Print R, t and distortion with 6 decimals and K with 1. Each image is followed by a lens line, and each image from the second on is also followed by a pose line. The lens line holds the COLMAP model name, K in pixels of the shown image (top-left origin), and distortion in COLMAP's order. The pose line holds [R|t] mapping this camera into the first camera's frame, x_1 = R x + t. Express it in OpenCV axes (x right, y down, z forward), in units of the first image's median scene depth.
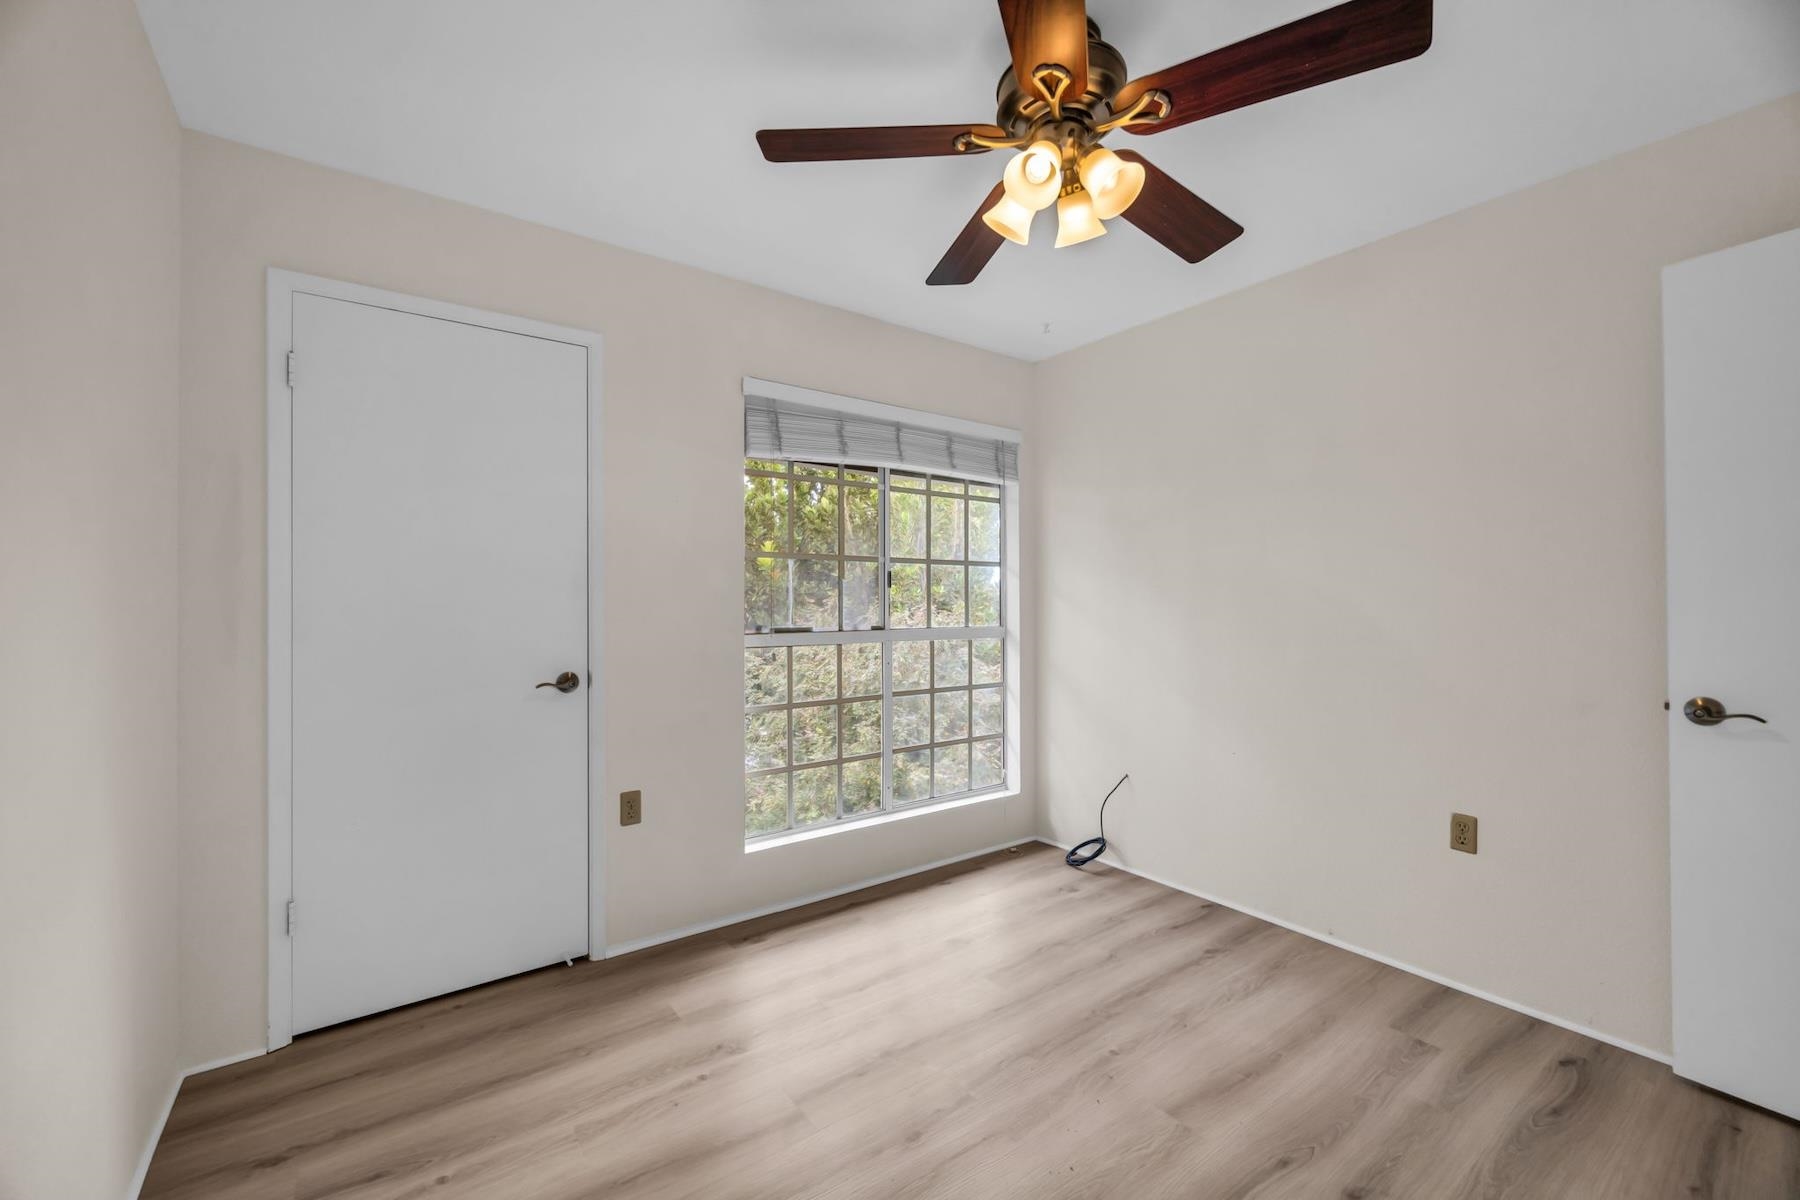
lens RADIAL K [[724.5, 0, 892.8], [0, 724.5, 592.3], [0, 0, 1]] dist [-0.003538, 0.000450]
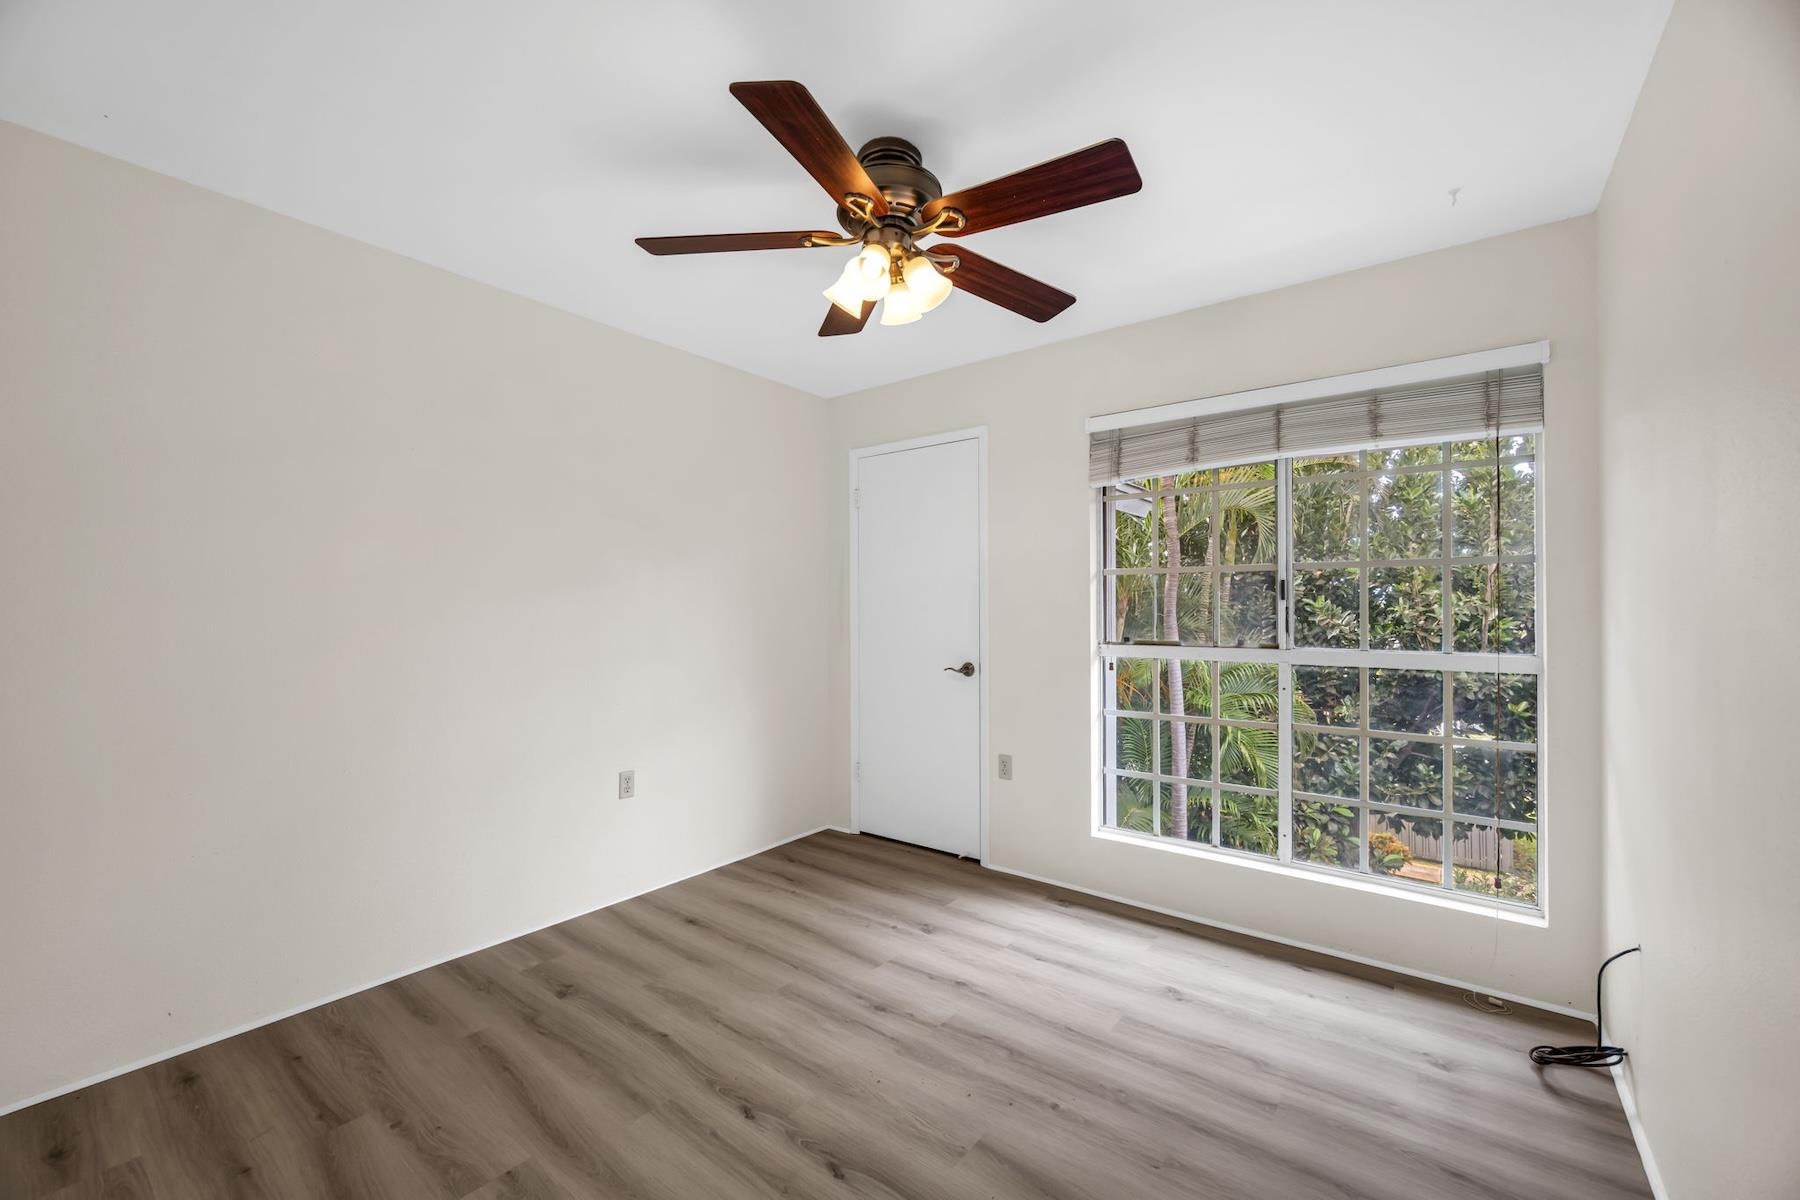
lens RADIAL K [[724.5, 0, 896.3], [0, 724.5, 606.0], [0, 0, 1]] dist [-0.003538, 0.000450]
pose [[0.275137, -0.006083, -0.961386, 0.914212], [0.009405, 0.999949, -0.003636, -0.000892], [0.961359, -0.008041, 0.275180, 0.445242]]
